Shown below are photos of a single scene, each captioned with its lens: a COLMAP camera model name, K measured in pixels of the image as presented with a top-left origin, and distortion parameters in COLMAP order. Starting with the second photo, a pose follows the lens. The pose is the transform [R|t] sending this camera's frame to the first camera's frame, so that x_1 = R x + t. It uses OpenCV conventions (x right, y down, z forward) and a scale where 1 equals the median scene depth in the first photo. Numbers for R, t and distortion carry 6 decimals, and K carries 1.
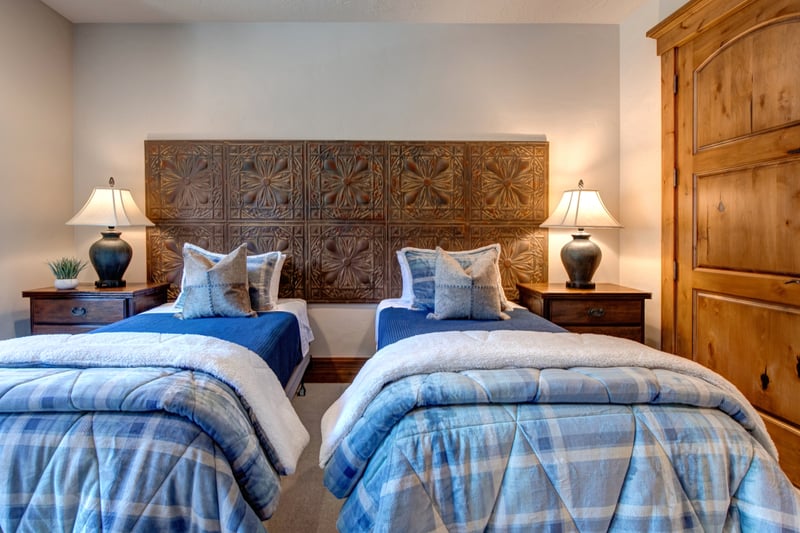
lens RADIAL K [[408.8, 0, 380.8], [0, 408.8, 239.7], [0, 0, 1]] dist [0.001234, -0.002771]
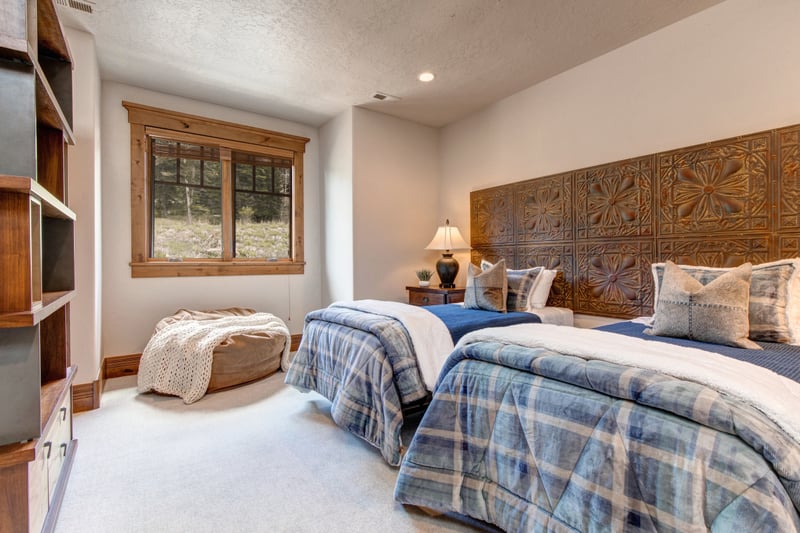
lens RADIAL K [[370.2, 0, 400.3], [0, 370.2, 264.9], [0, 0, 1]] dist [0.002132, -0.000638]
pose [[0.585925, 0.003232, -0.810359, 0.413566], [-0.006254, 0.999980, -0.000533, 0.028180], [0.810341, 0.005380, 0.585934, 0.002906]]
